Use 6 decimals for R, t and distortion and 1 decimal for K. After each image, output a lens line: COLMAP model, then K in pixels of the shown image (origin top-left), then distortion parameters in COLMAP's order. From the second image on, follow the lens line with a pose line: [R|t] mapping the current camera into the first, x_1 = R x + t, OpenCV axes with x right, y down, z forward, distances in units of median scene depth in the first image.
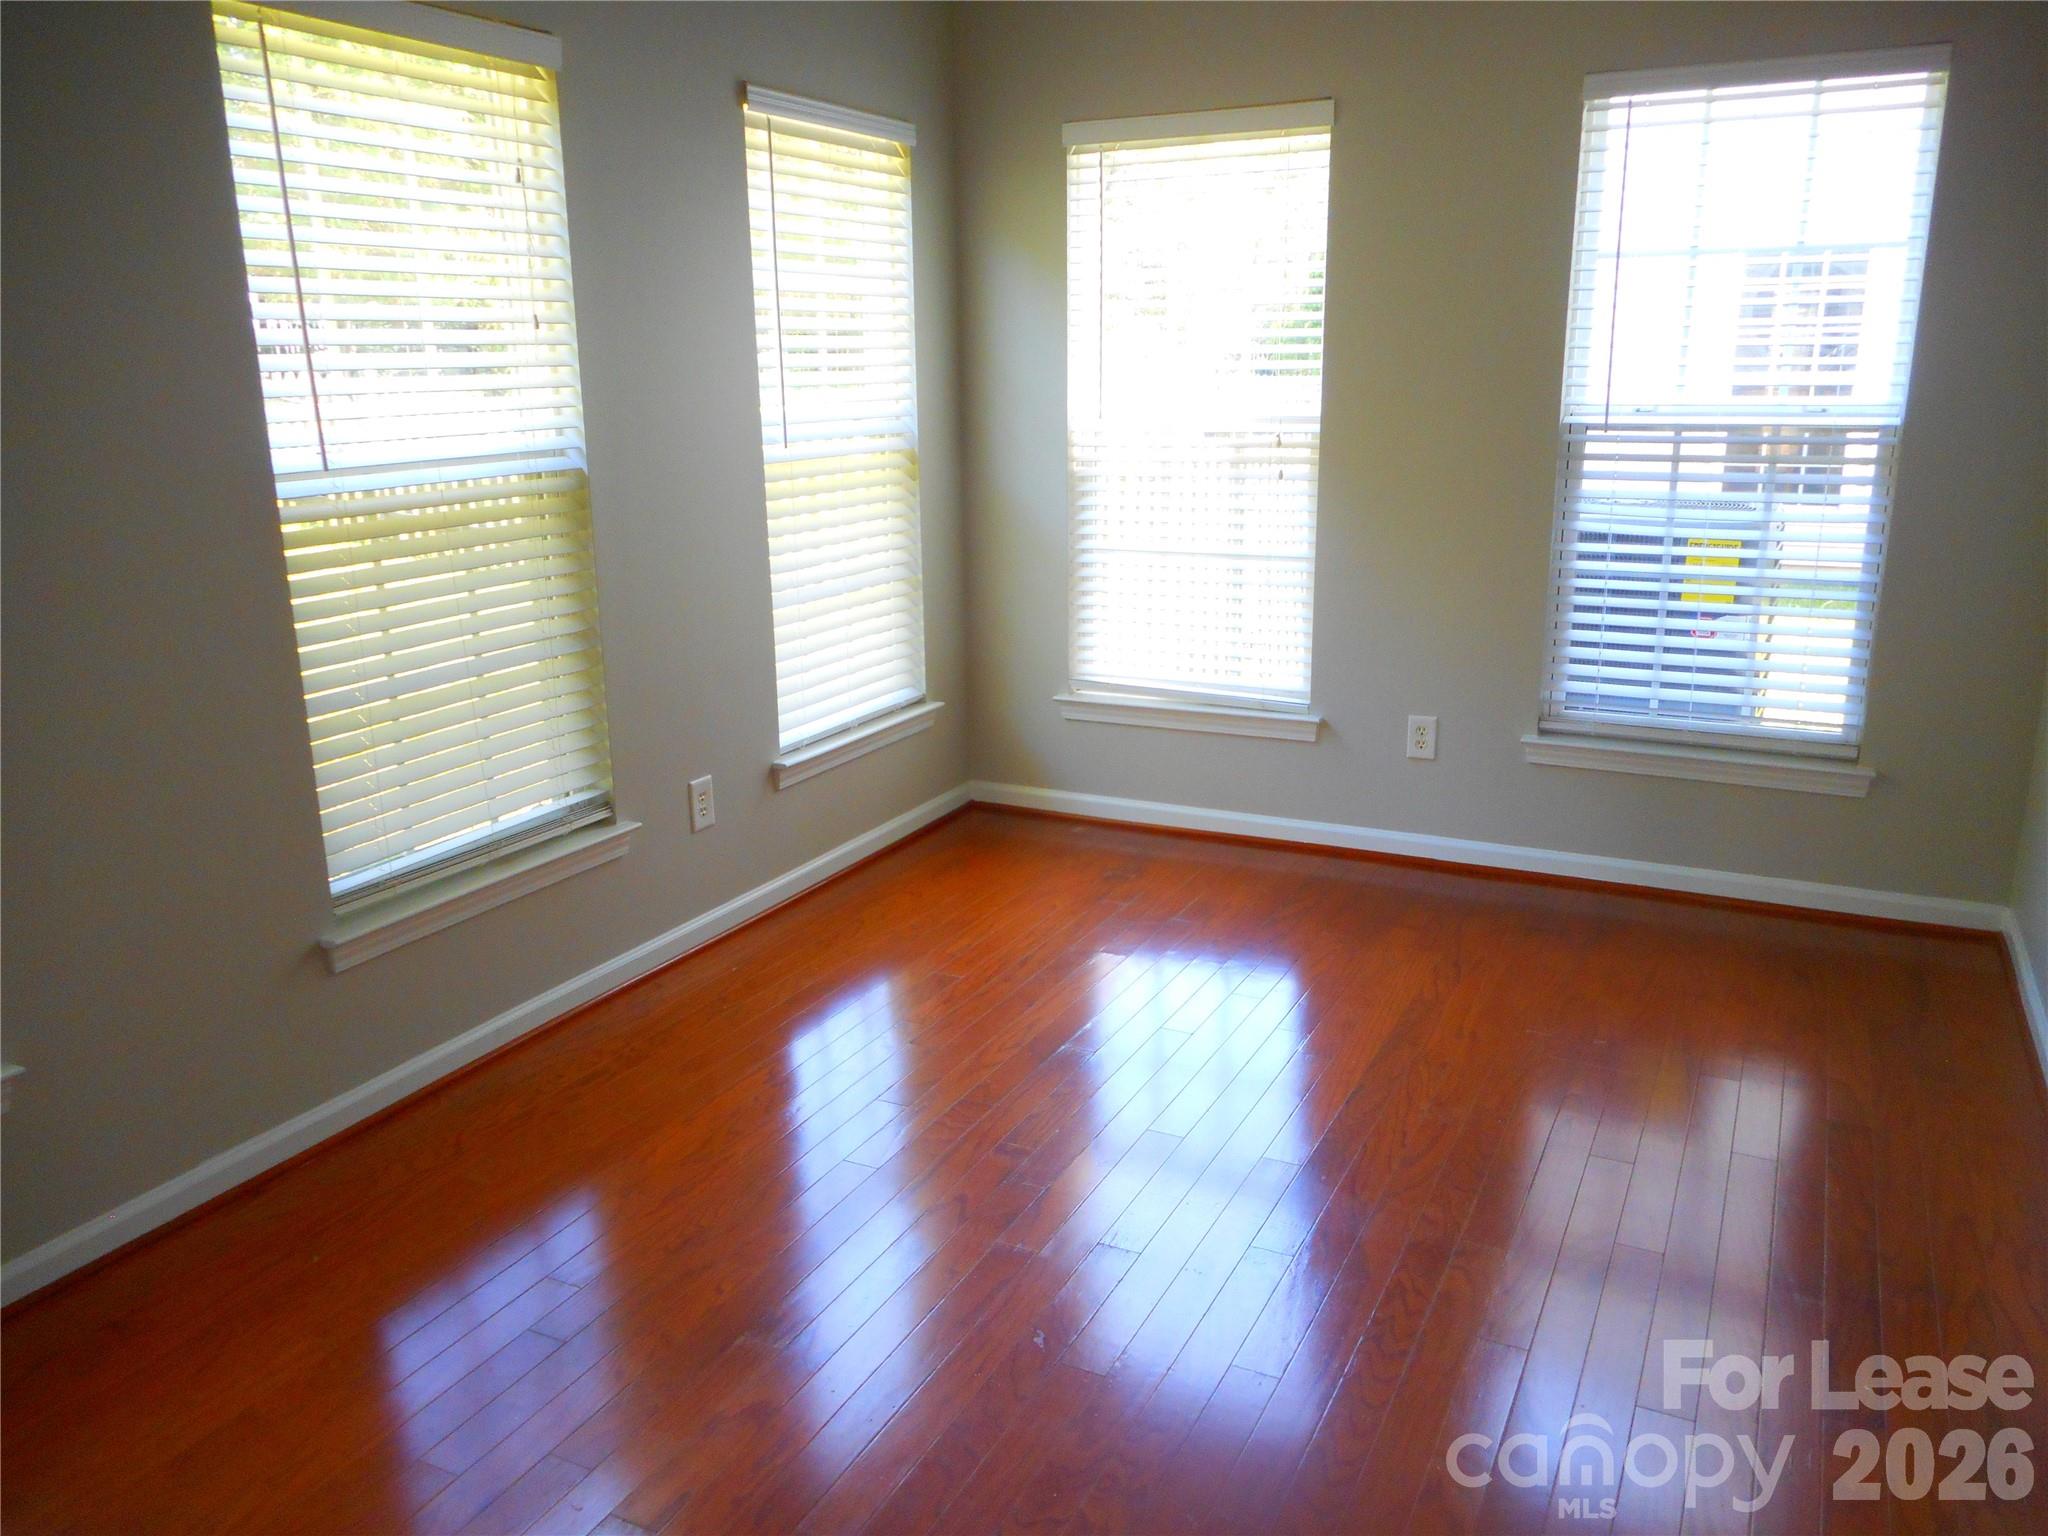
lens RADIAL K [[1547.3, 0, 1027.8], [0, 1547.3, 770.2], [0, 0, 1]] dist [0.003773, 0.007126]
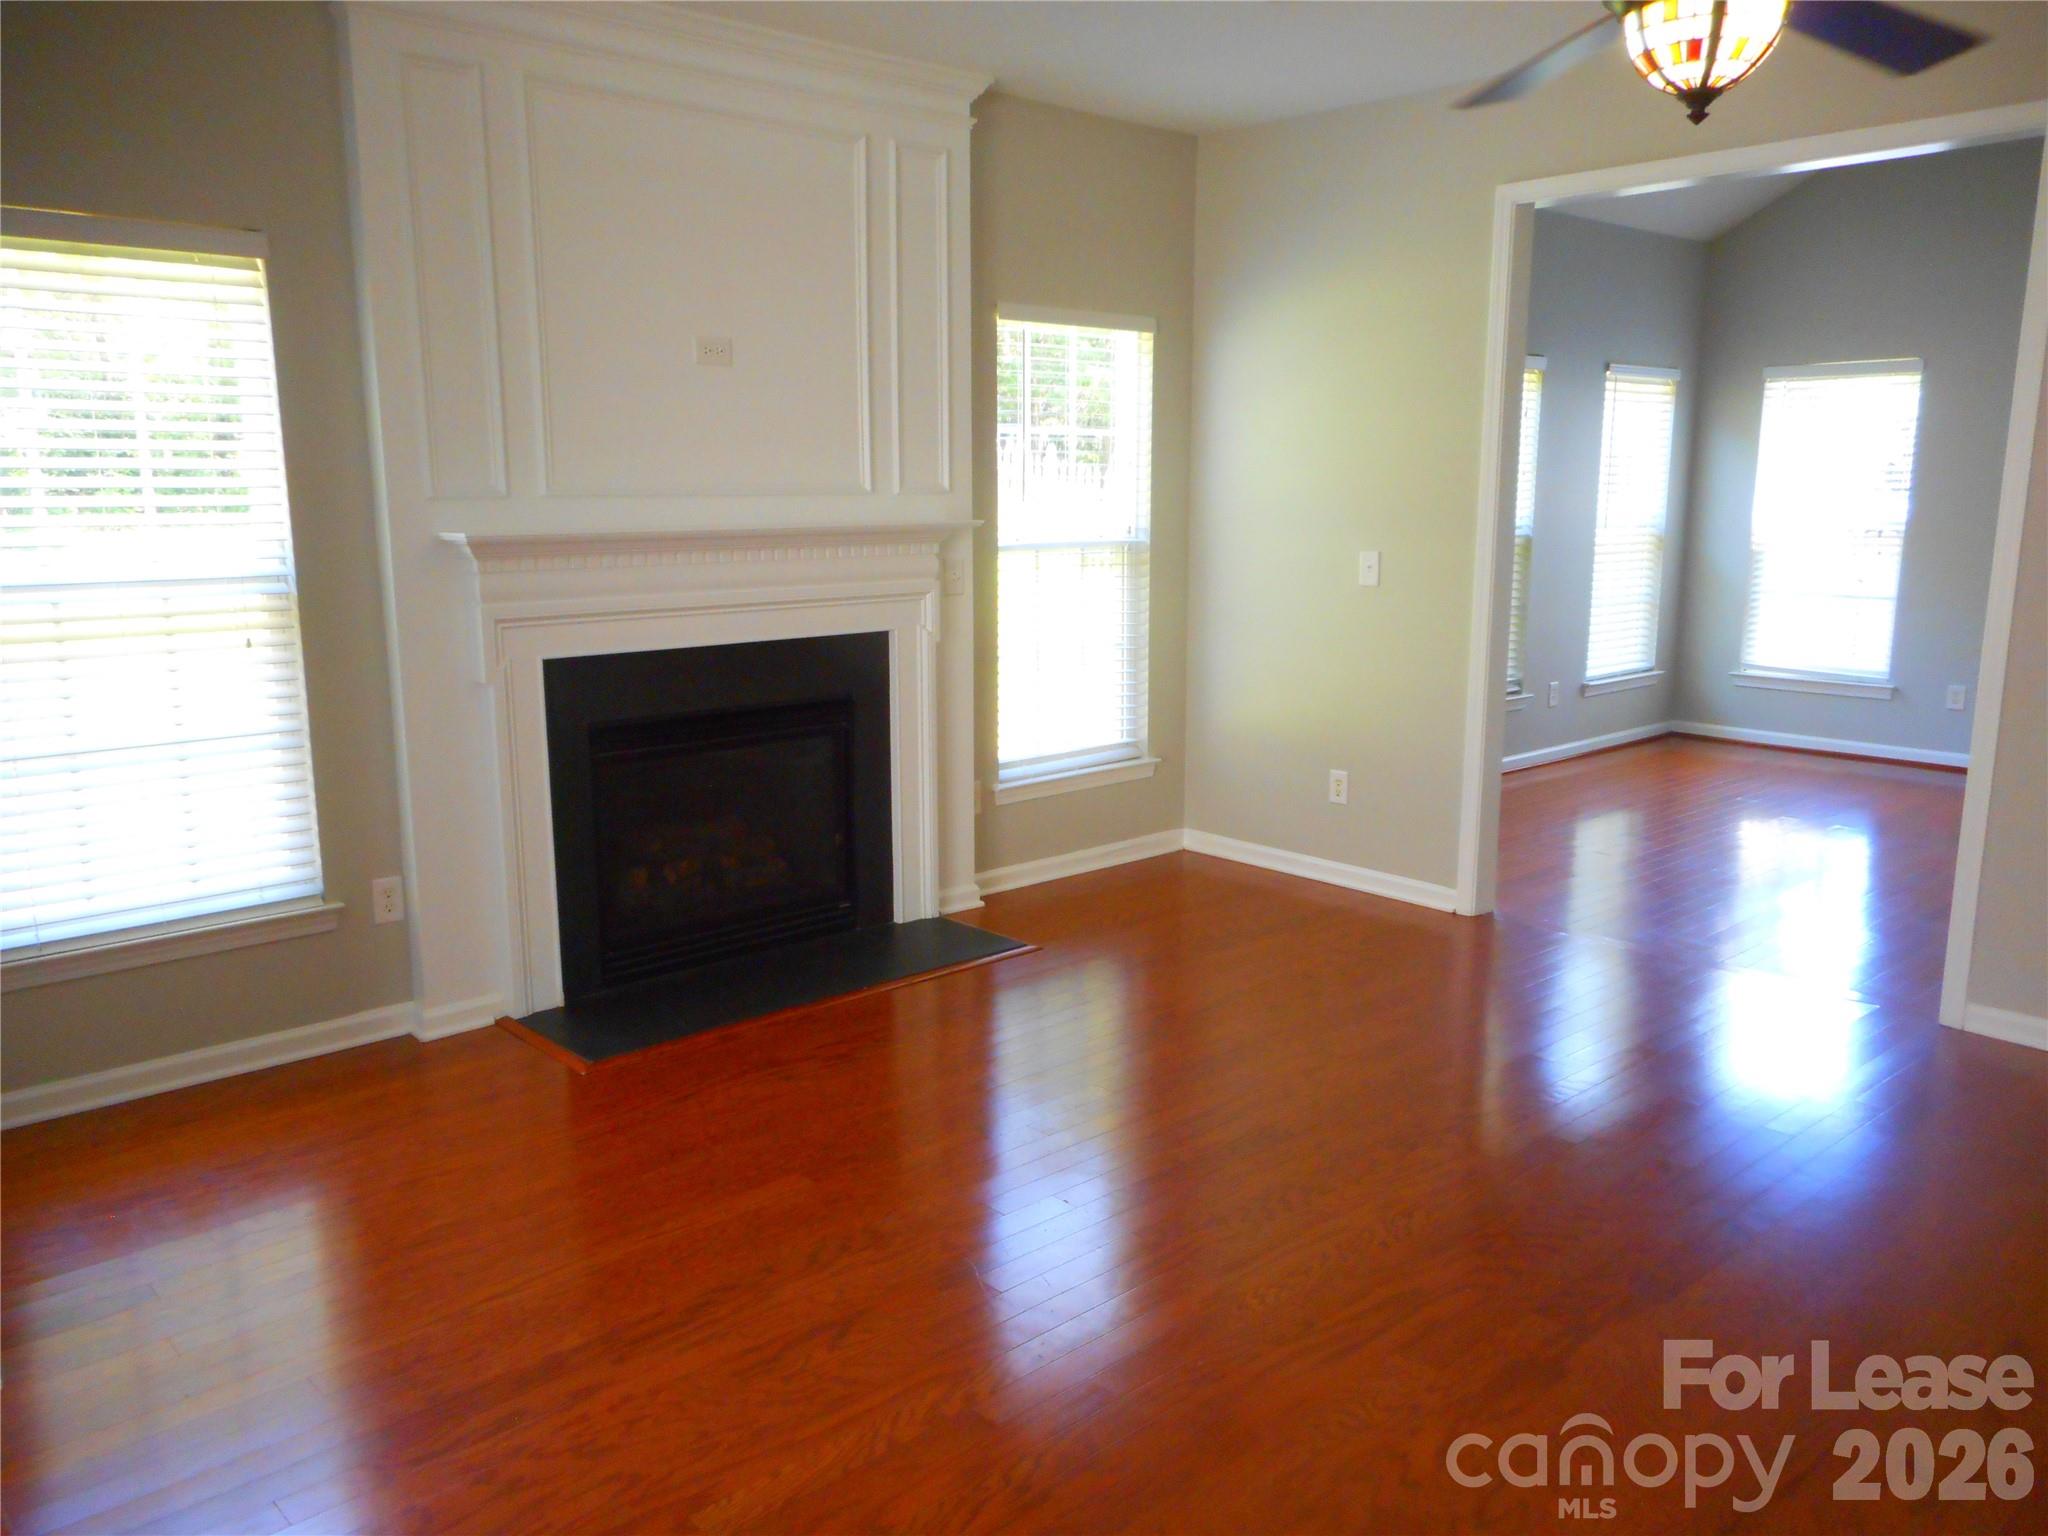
lens RADIAL K [[1547.3, 0, 1016.7], [0, 1547.3, 768.6], [0, 0, 1]] dist [0.003773, 0.007126]
pose [[0.931781, 0.080338, -0.354018, -0.119901], [-0.105546, 0.993030, -0.052447, 0.270740], [0.347338, 0.086235, 0.933767, -1.062044]]
